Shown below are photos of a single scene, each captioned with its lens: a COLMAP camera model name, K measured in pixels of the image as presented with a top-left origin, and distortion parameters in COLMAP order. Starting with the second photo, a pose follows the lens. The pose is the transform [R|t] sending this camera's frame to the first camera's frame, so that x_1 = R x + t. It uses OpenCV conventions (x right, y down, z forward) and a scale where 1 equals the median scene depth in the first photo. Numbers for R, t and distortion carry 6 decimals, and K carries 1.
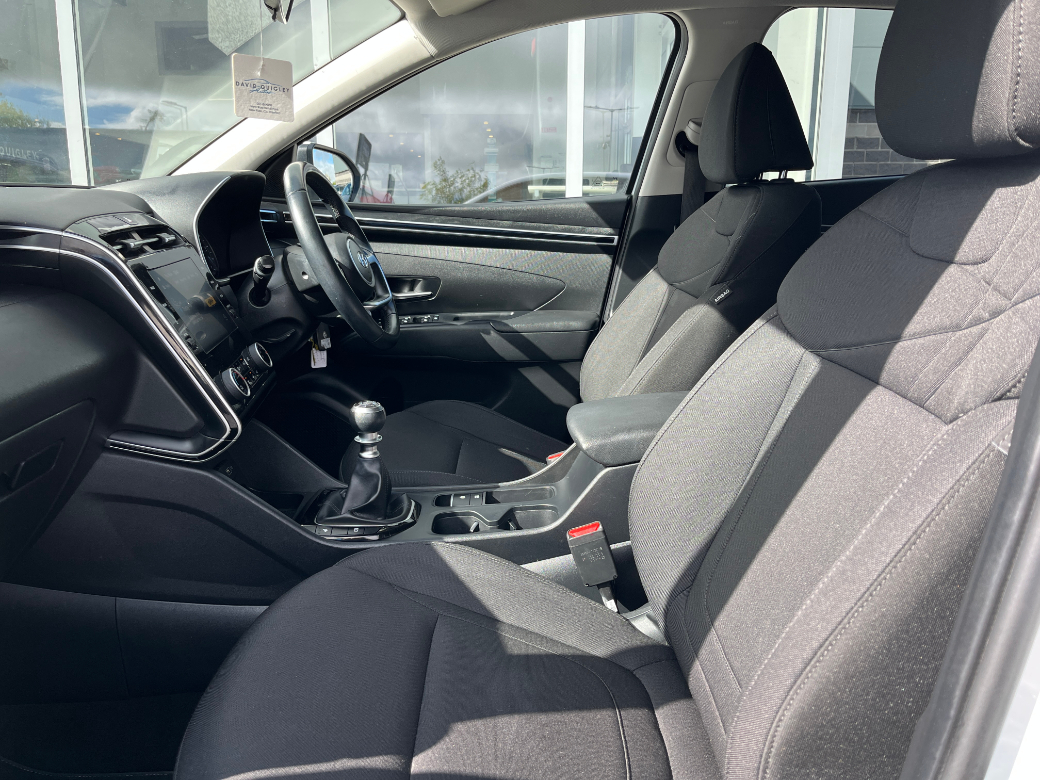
lens RADIAL K [[771.1, 0, 520.0], [0, 771.1, 390.0], [0, 0, 1]] dist [0.006797, -0.039820]
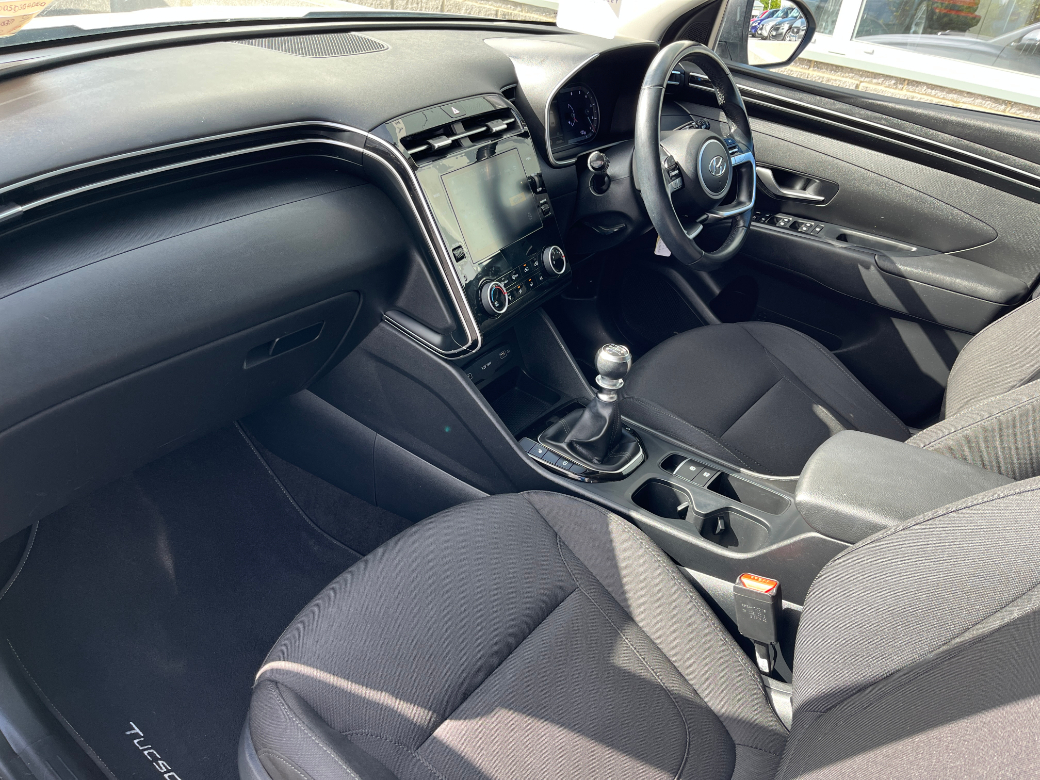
lens RADIAL K [[771.1, 0, 520.0], [0, 771.1, 390.0], [0, 0, 1]] dist [0.006797, -0.039820]
pose [[0.788267, 0.386210, -0.479037, 0.186053], [-0.245086, 0.911142, 0.331289, -0.223195], [0.564418, -0.143739, 0.812879, 0.137376]]
